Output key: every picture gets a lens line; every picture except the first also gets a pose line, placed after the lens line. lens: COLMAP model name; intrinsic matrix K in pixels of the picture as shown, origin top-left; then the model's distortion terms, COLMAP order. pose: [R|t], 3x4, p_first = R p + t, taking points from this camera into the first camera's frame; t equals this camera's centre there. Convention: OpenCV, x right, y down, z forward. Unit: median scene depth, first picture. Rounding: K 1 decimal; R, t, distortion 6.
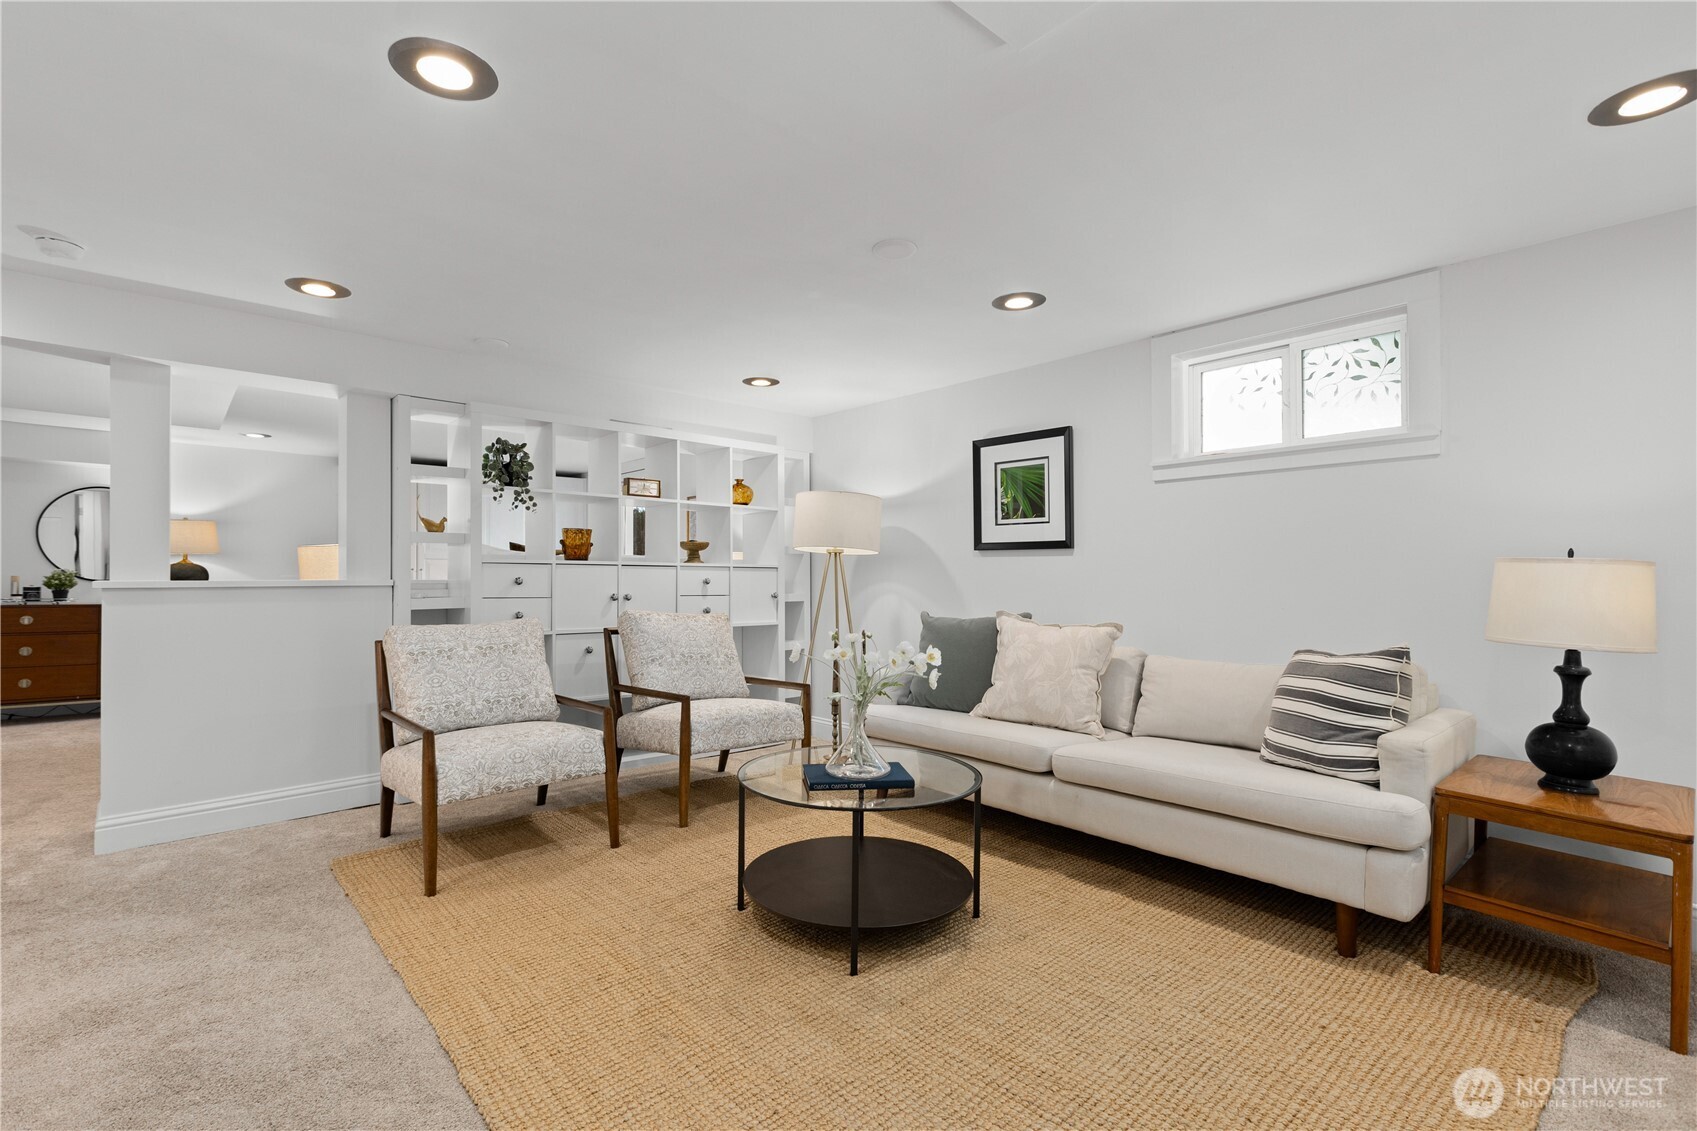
lens RADIAL K [[780.0, 0, 838.1], [0, 780.0, 562.9], [0, 0, 1]] dist [0.000809, 0.000155]
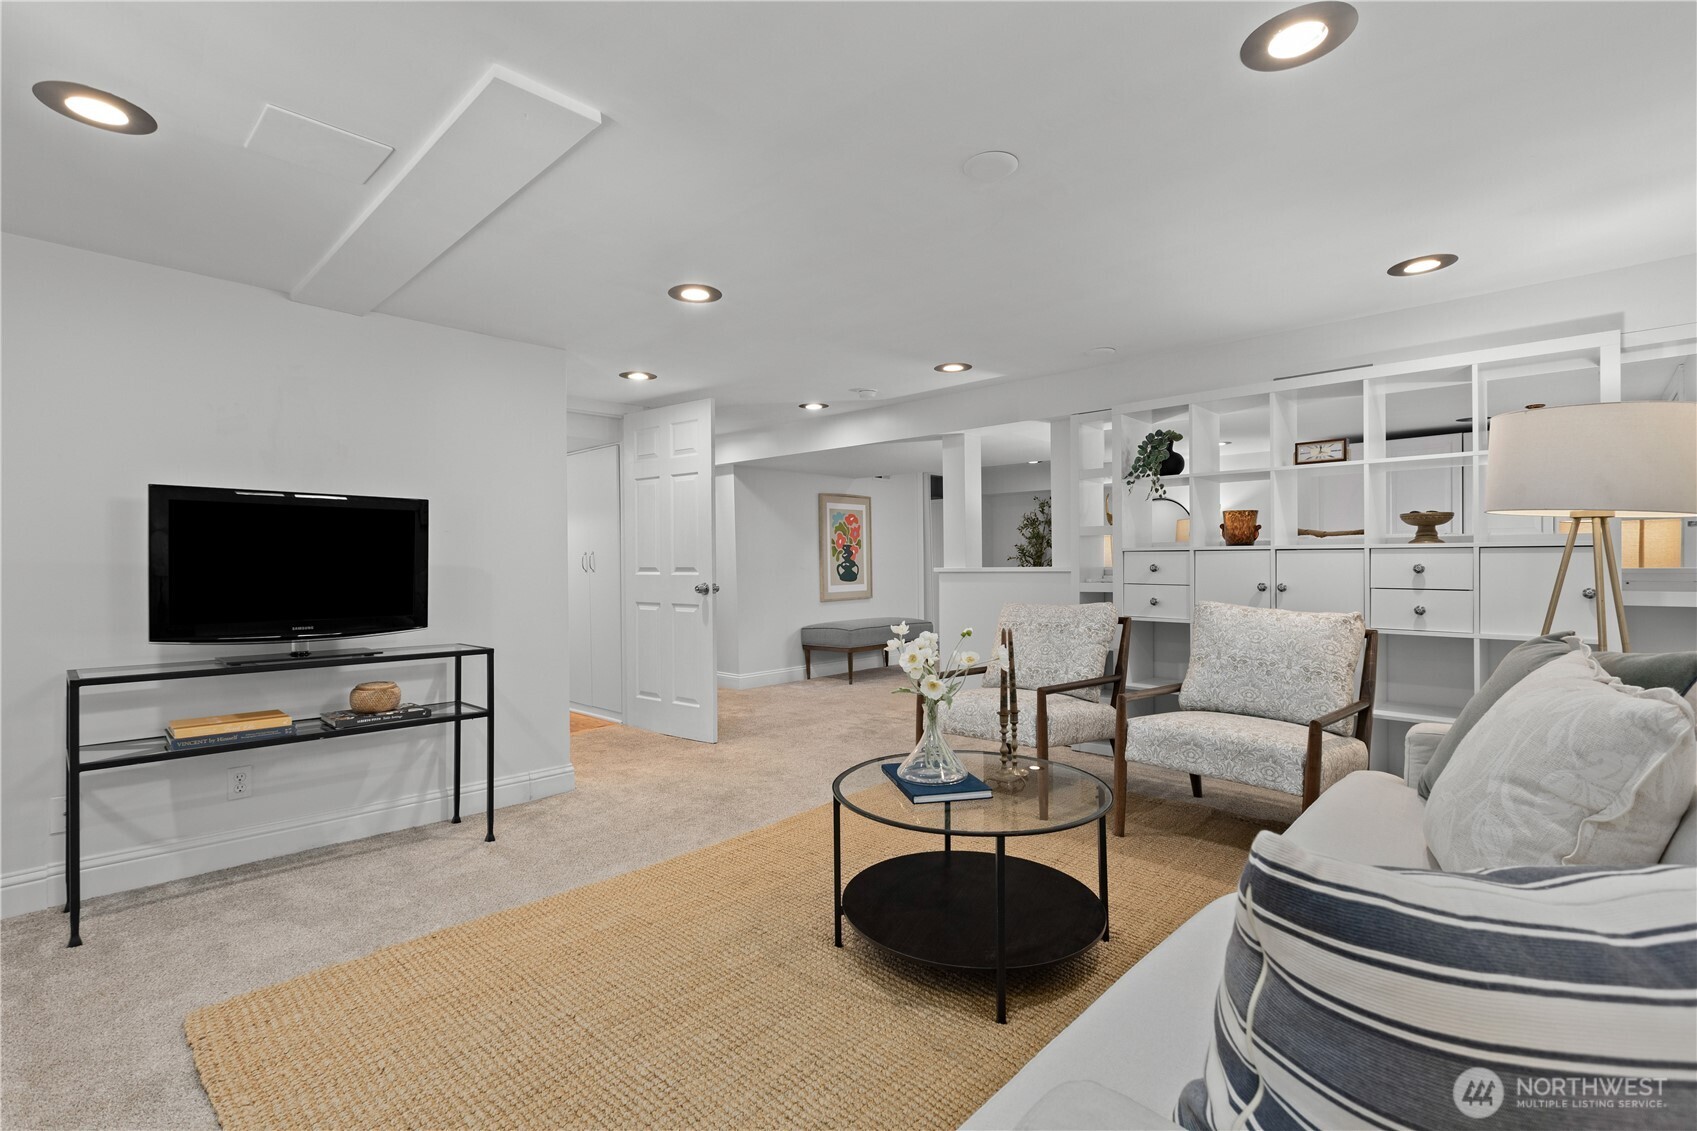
lens RADIAL K [[780.0, 0, 846.8], [0, 780.0, 563.9], [0, 0, 1]] dist [0.000809, 0.000155]
pose [[0.074661, -0.001651, -0.997208, 0.535139], [0.021408, 0.999771, -0.000053, 0.008476], [0.996979, -0.021345, 0.074679, 0.474688]]
